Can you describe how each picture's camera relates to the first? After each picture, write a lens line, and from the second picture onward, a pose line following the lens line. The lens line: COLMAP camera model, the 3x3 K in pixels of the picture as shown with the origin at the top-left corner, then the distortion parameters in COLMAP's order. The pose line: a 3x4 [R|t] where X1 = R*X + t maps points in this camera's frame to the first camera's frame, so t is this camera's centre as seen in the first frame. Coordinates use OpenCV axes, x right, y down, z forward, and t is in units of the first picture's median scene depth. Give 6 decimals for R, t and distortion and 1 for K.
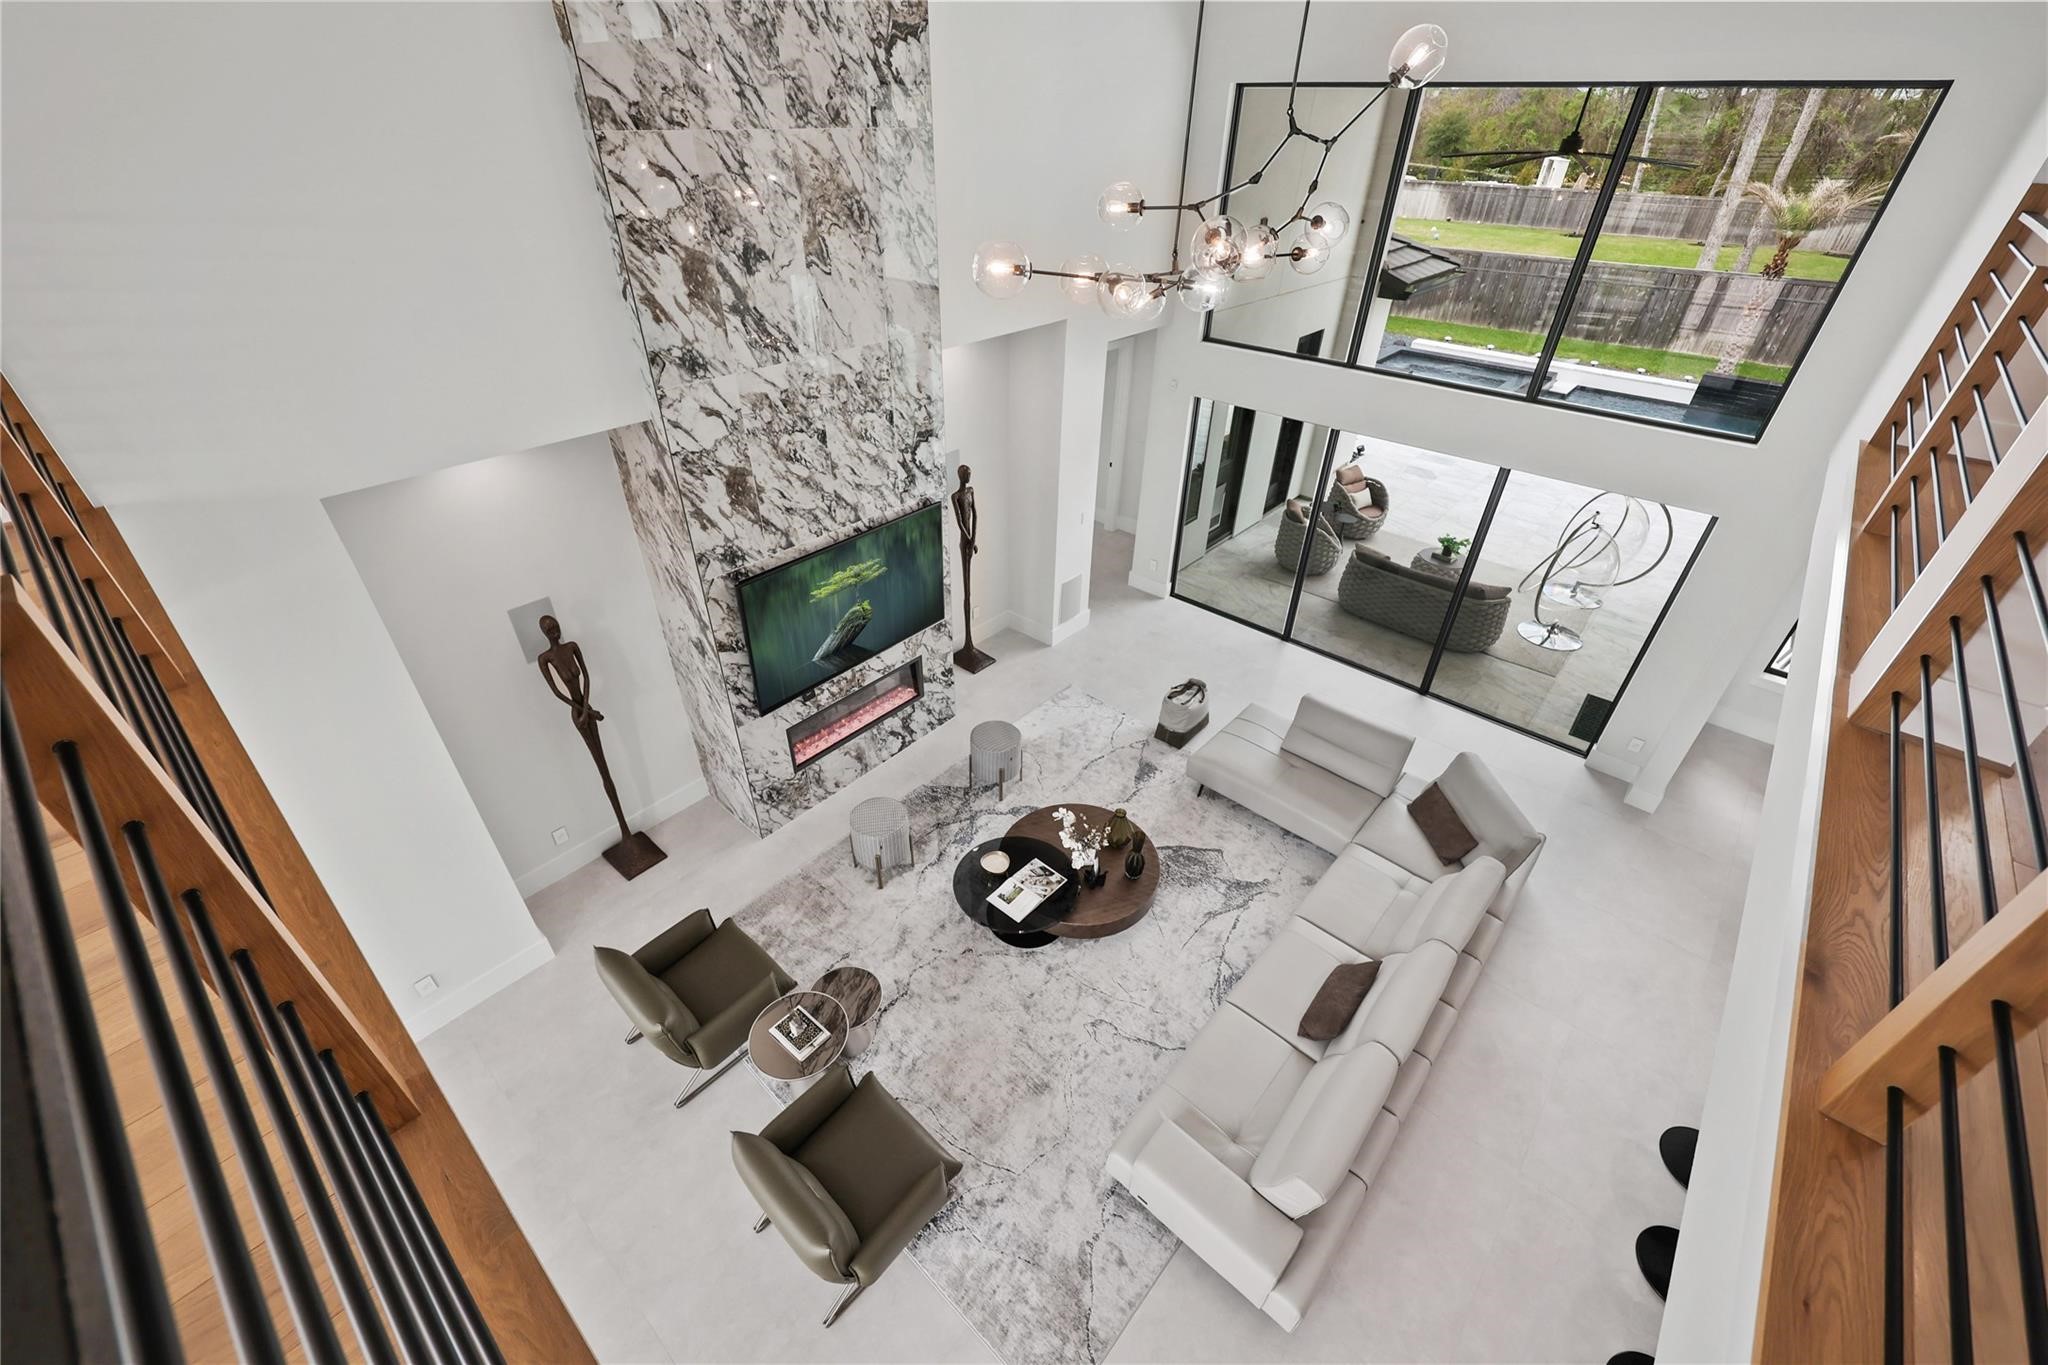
lens RADIAL K [[822.5, 0, 1014.3], [0, 822.5, 683.6], [0, 0, 1]] dist [0.001449, 0.000079]
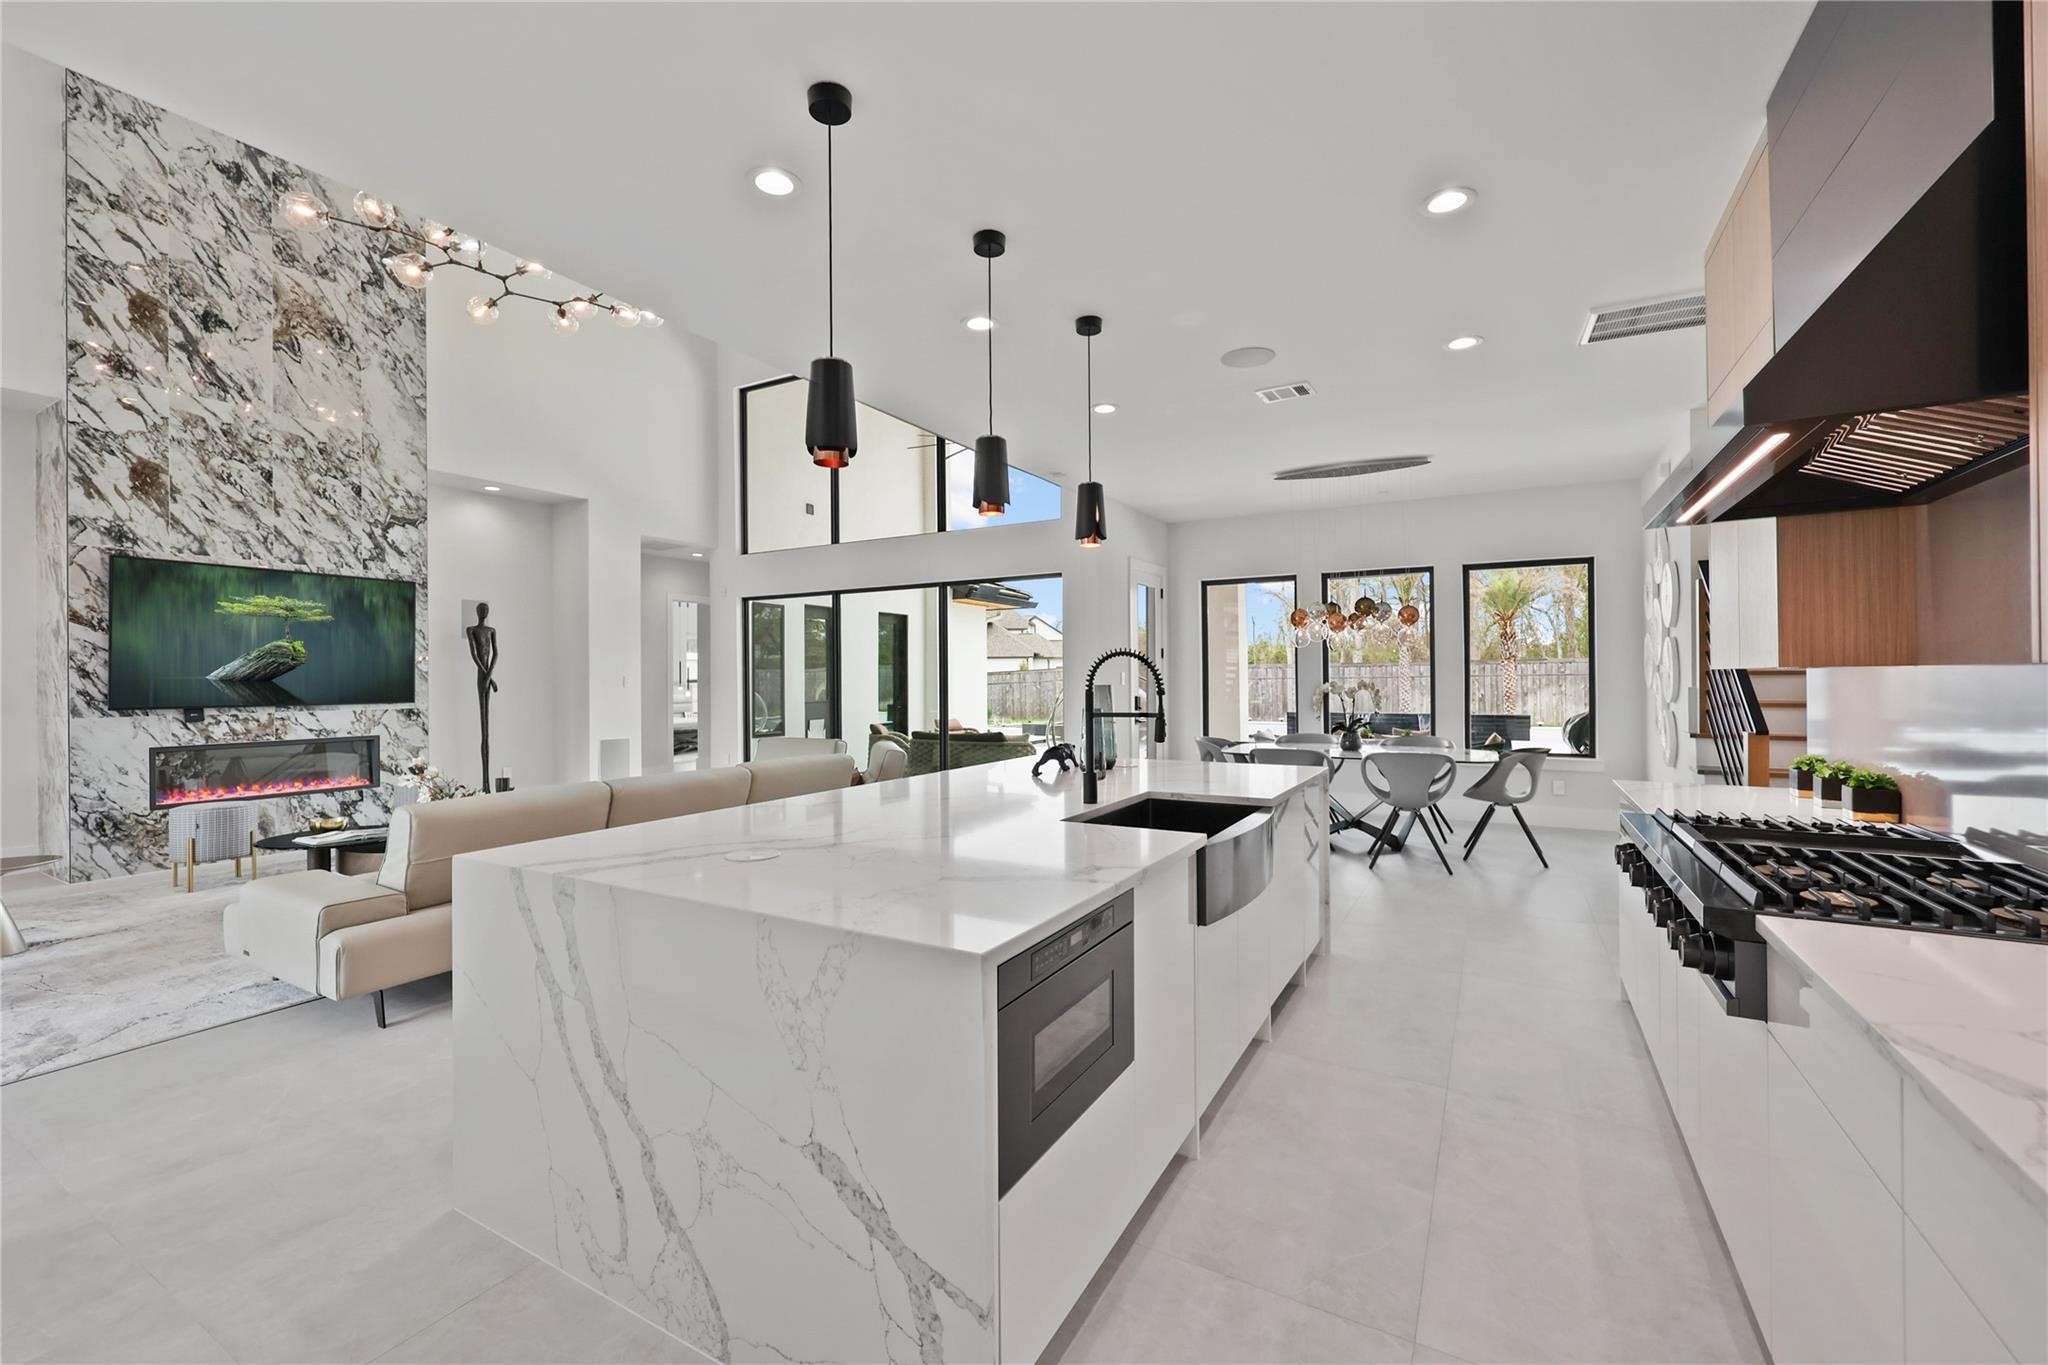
lens RADIAL K [[835.0, 0, 1032.4], [0, 835.0, 672.2], [0, 0, 1]] dist [-0.001814, 0.000070]
pose [[0.976733, -0.019040, 0.213614, 0.610910], [0.139586, 0.812632, -0.565814, 0.802476], [-0.162816, 0.582467, 0.796381, 0.031962]]
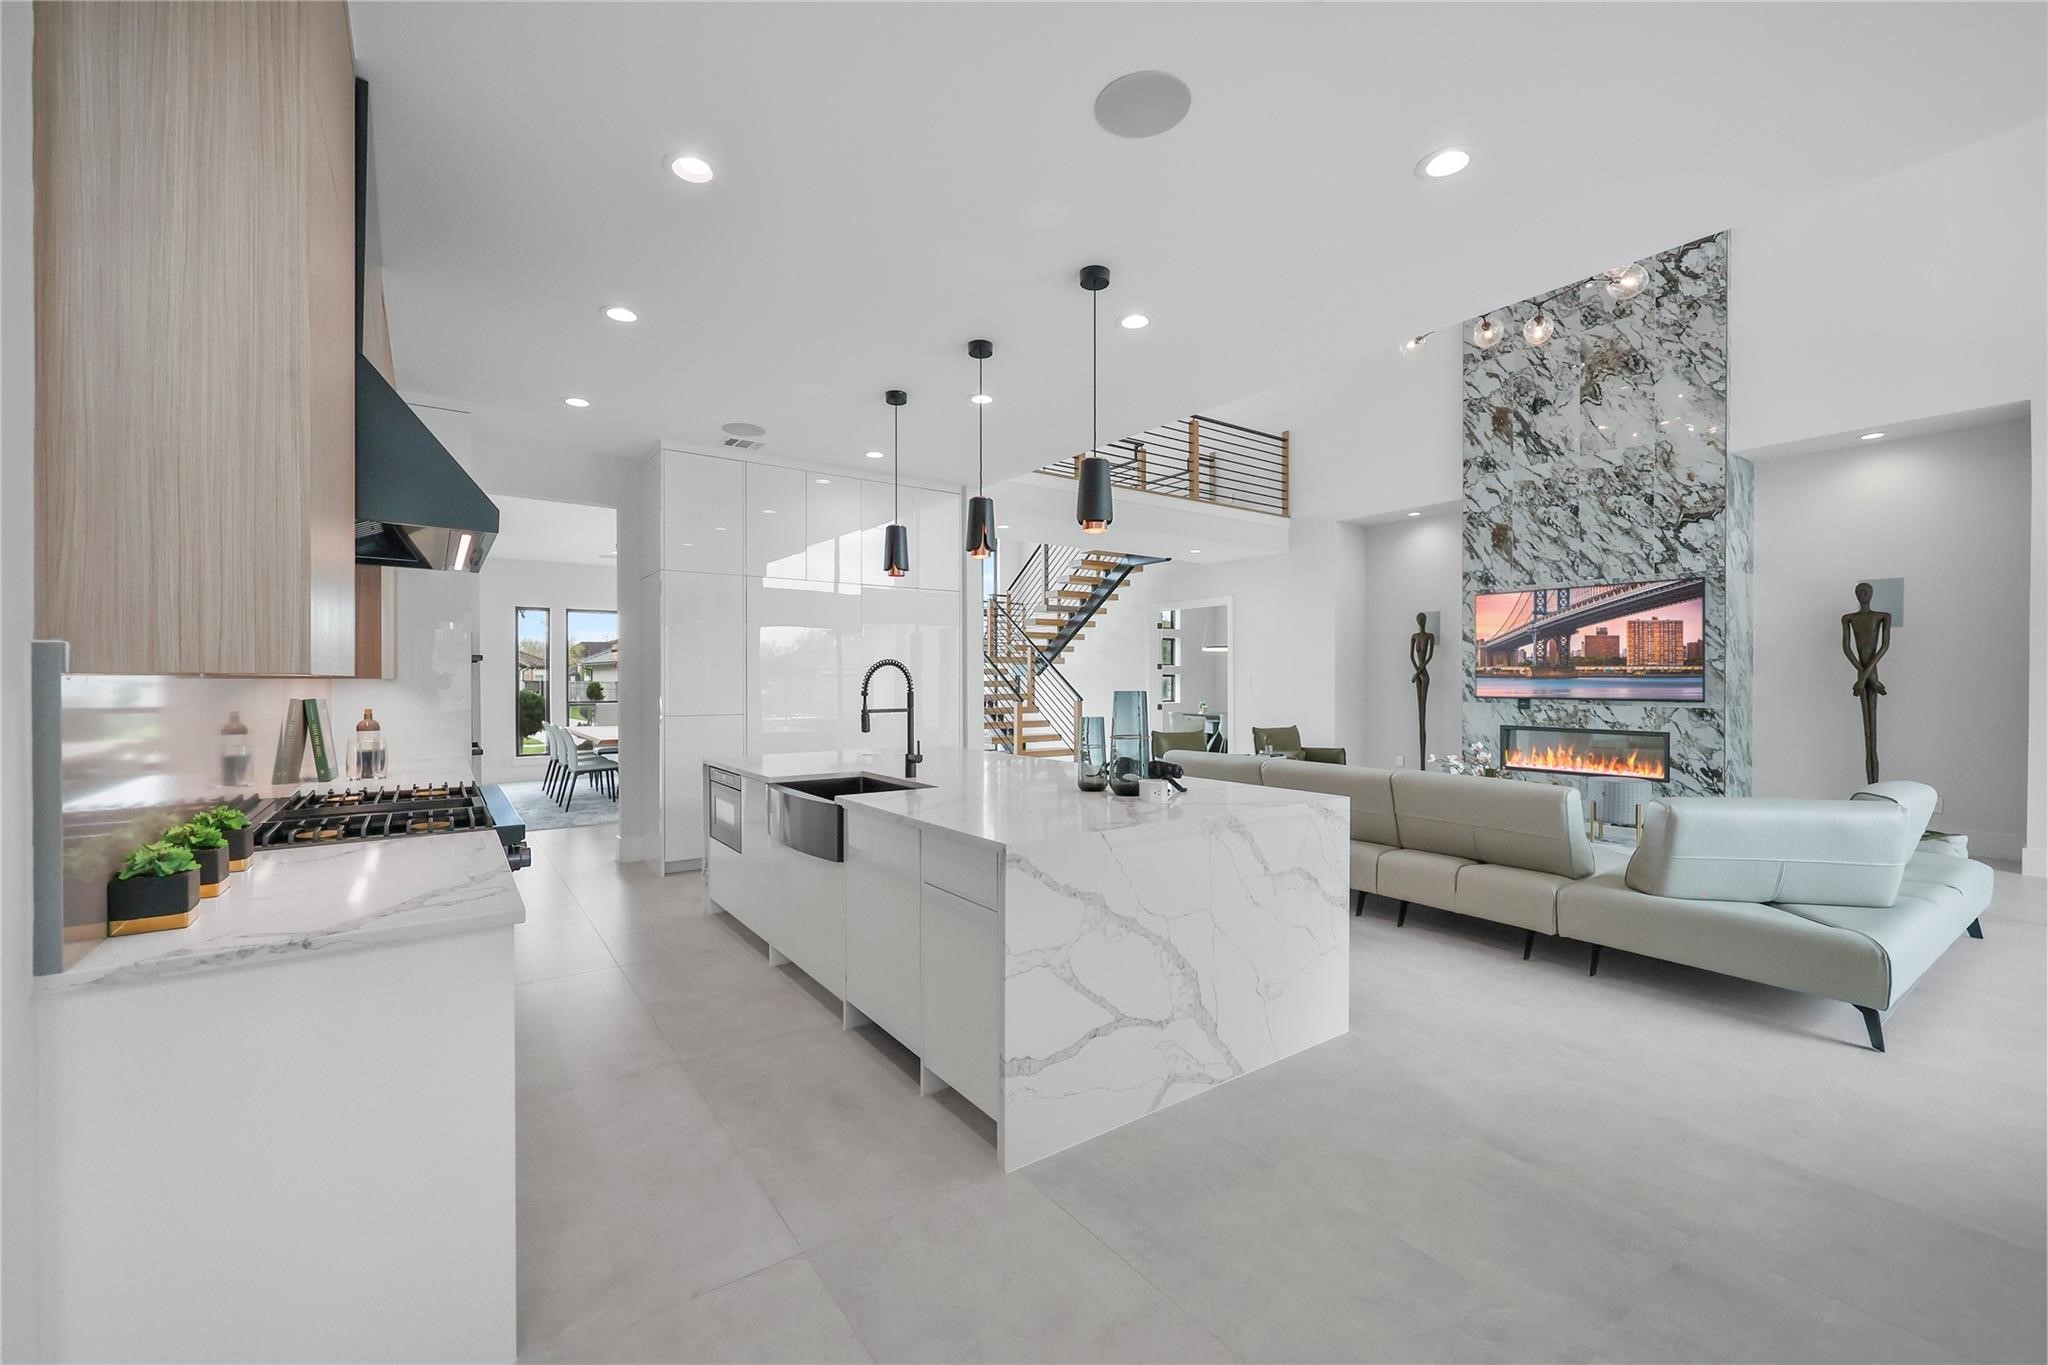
lens RADIAL K [[822.5, 0, 1014.3], [0, 822.5, 683.6], [0, 0, 1]] dist [0.001449, 0.000079]
pose [[-0.226692, -0.008643, -0.973928, 1.466765], [-0.565095, 0.815609, 0.124294, 0.340972], [0.793271, 0.578539, -0.189776, 0.705099]]
